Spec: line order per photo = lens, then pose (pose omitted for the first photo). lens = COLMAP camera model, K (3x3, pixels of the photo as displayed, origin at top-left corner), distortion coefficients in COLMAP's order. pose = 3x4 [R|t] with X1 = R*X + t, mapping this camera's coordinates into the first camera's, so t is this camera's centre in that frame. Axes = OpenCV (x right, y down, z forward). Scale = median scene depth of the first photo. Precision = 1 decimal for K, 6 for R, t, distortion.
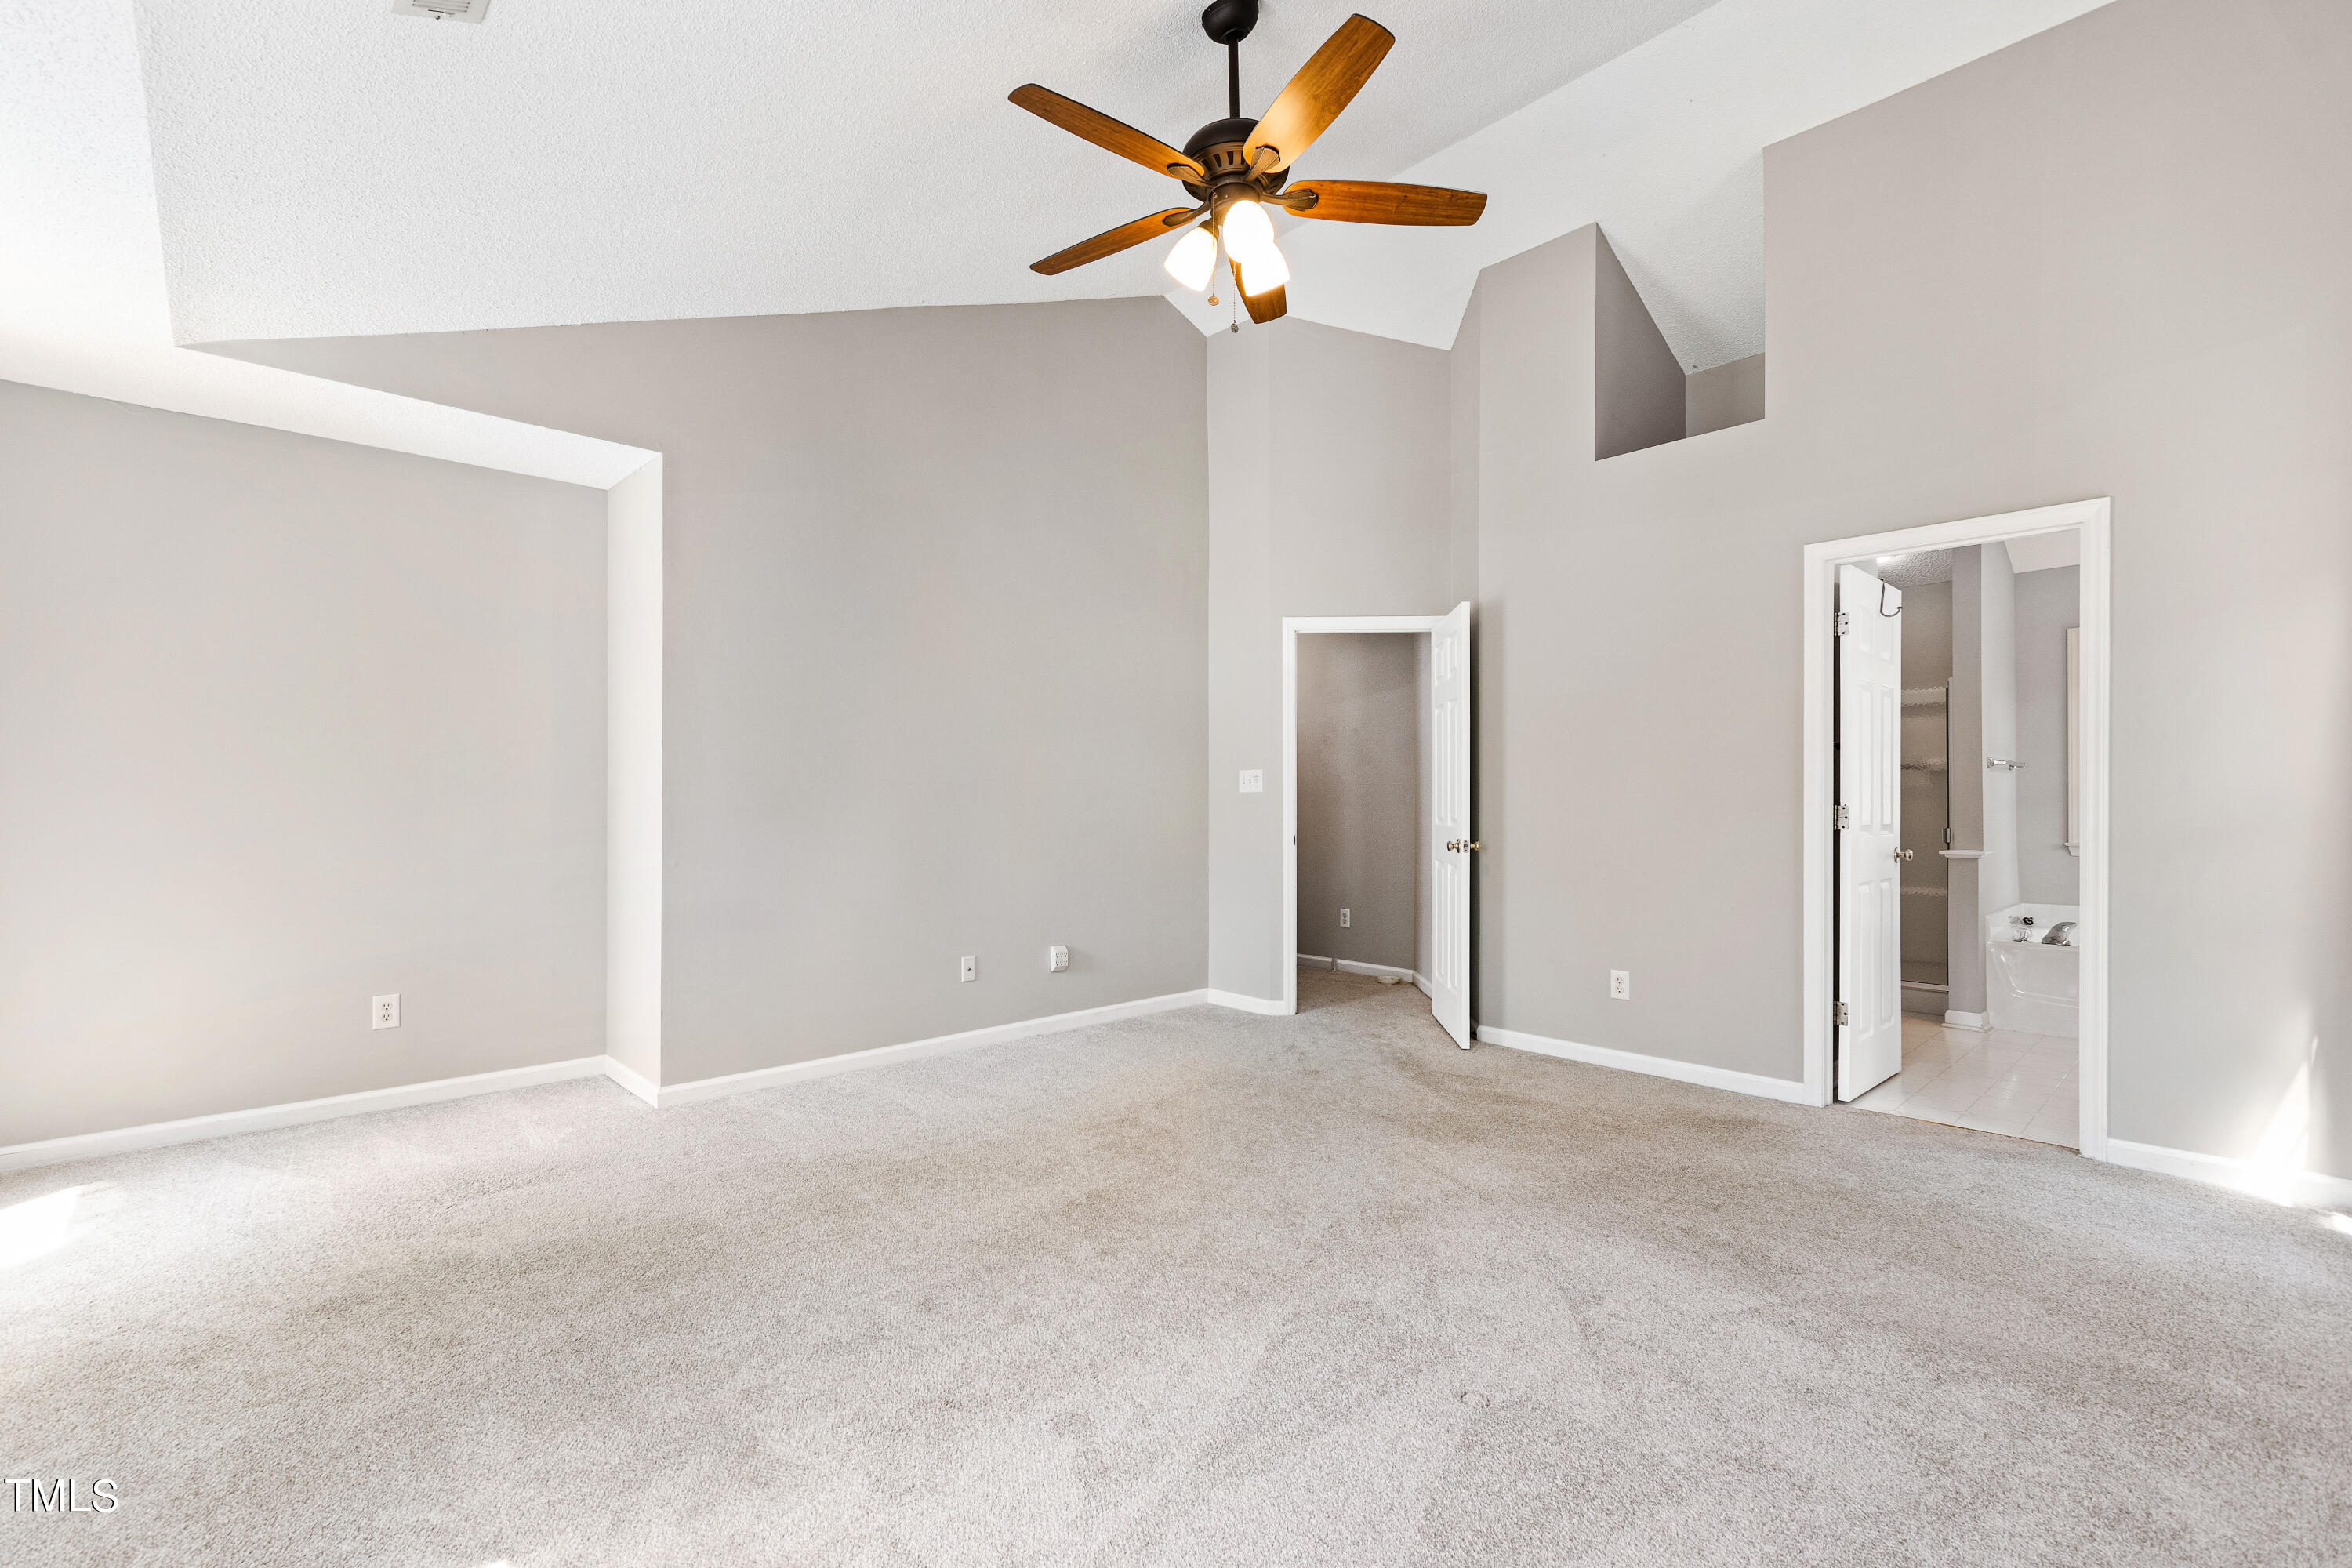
lens RADIAL K [[997.4, 0, 1168.3], [0, 997.4, 794.5], [0, 0, 1]] dist [-0.001183, -0.000219]
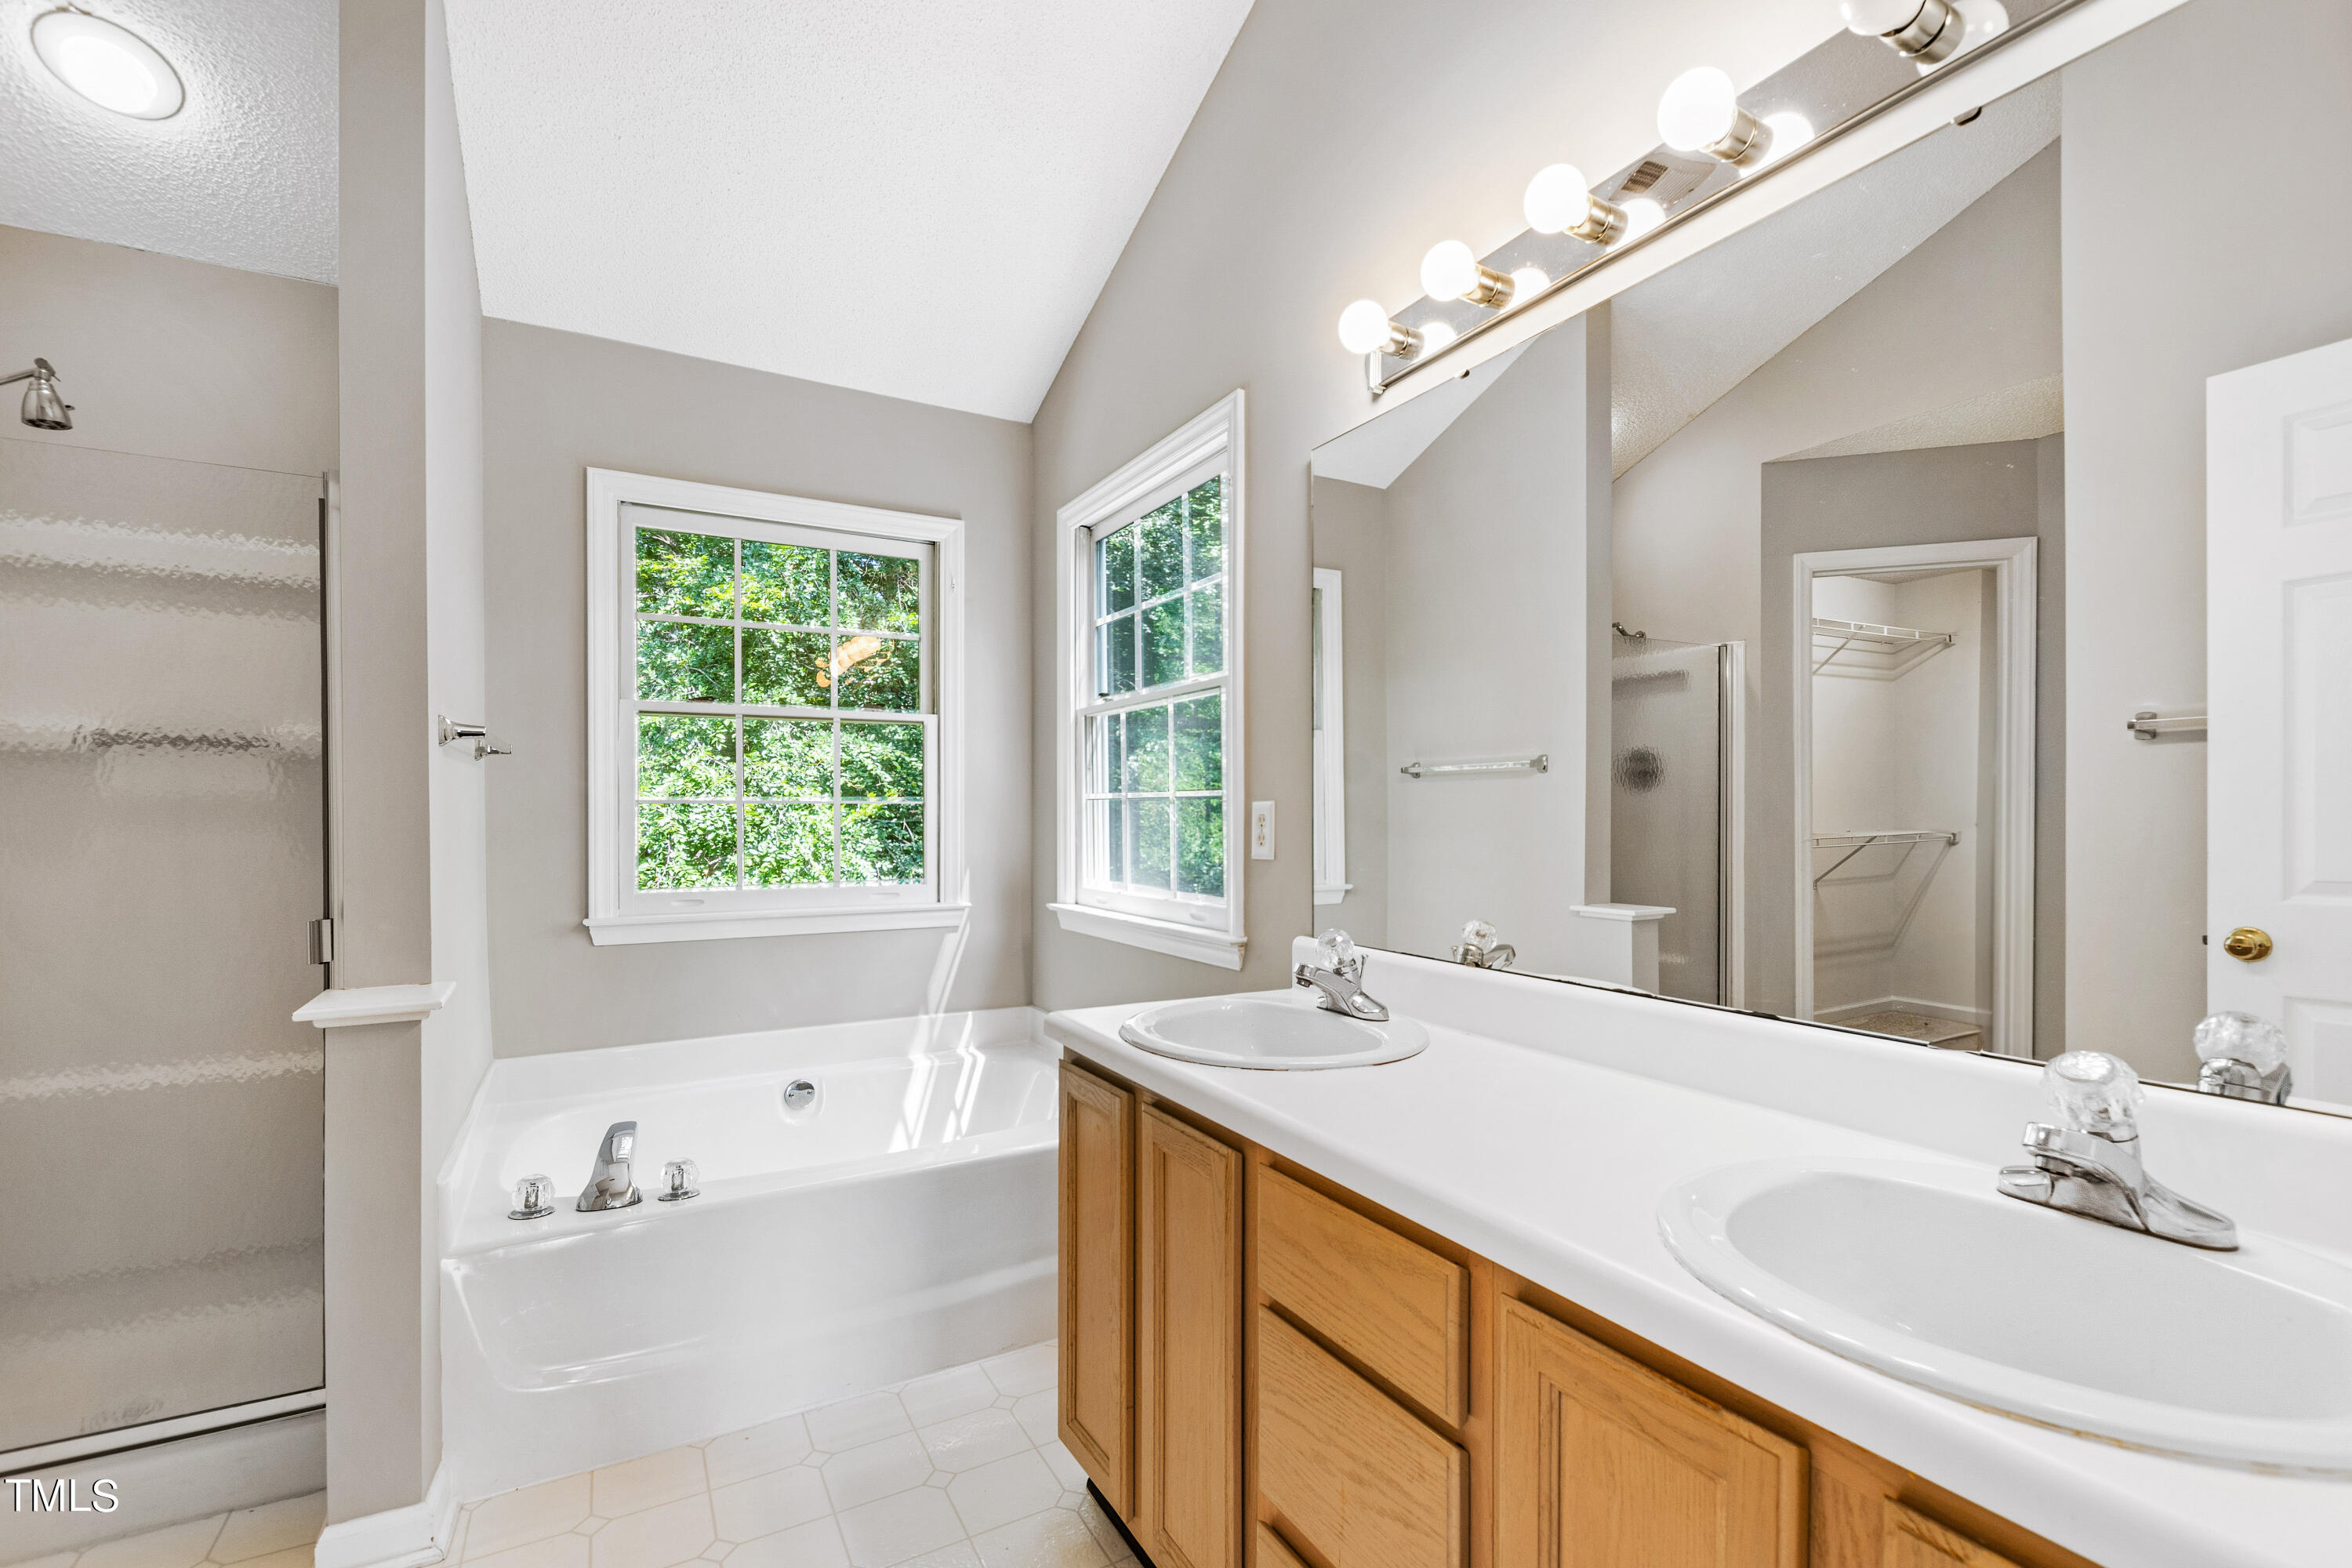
lens RADIAL K [[1032.8, 0, 1173.1], [0, 1032.8, 812.6], [0, 0, 1]] dist [-0.001942, -0.000585]
pose [[0.220508, -0.010392, 0.975330, 0.532957], [-0.000844, 0.999941, 0.010845, -0.007411], [-0.975385, -0.003215, 0.220486, 0.677775]]
